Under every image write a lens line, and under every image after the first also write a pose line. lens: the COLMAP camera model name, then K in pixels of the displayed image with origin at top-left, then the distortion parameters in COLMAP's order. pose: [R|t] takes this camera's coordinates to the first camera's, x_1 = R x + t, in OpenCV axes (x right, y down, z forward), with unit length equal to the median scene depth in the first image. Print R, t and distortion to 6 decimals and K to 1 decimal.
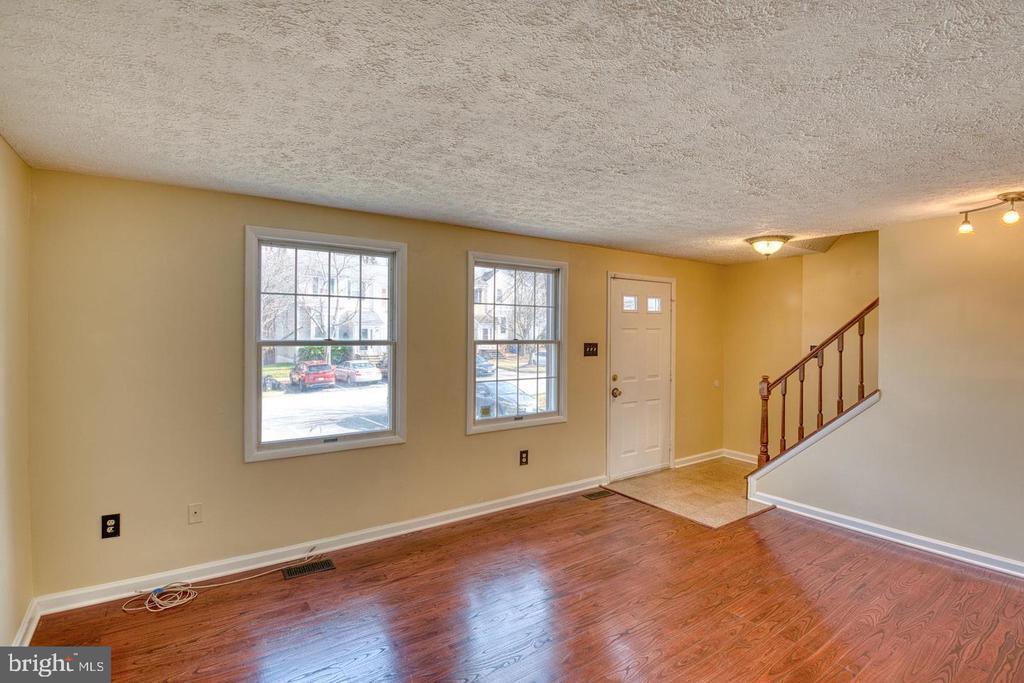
lens RADIAL K [[475.1, 0, 514.1], [0, 475.1, 334.0], [0, 0, 1]] dist [-0.009790, -0.018207]
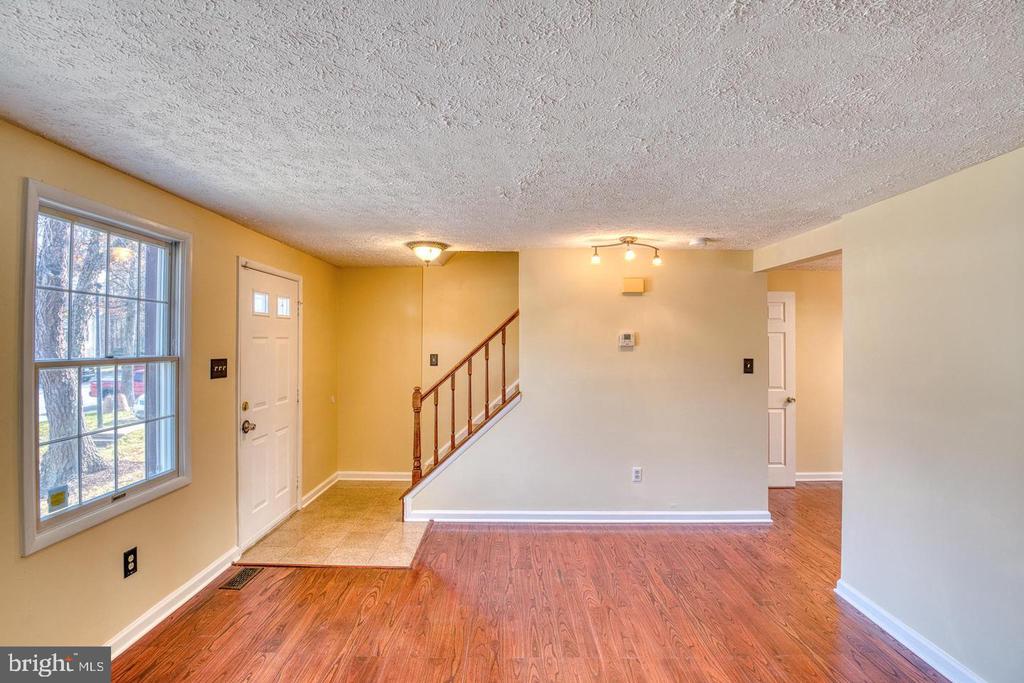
lens RADIAL K [[492.3, 0, 536.6], [0, 492.3, 336.7], [0, 0, 1]] dist [-0.014209, -0.019563]
pose [[0.579180, 0.003434, 0.815193, -0.152461], [0.005875, 0.999948, -0.008386, -0.004157], [-0.815179, 0.009647, 0.579129, 0.242391]]
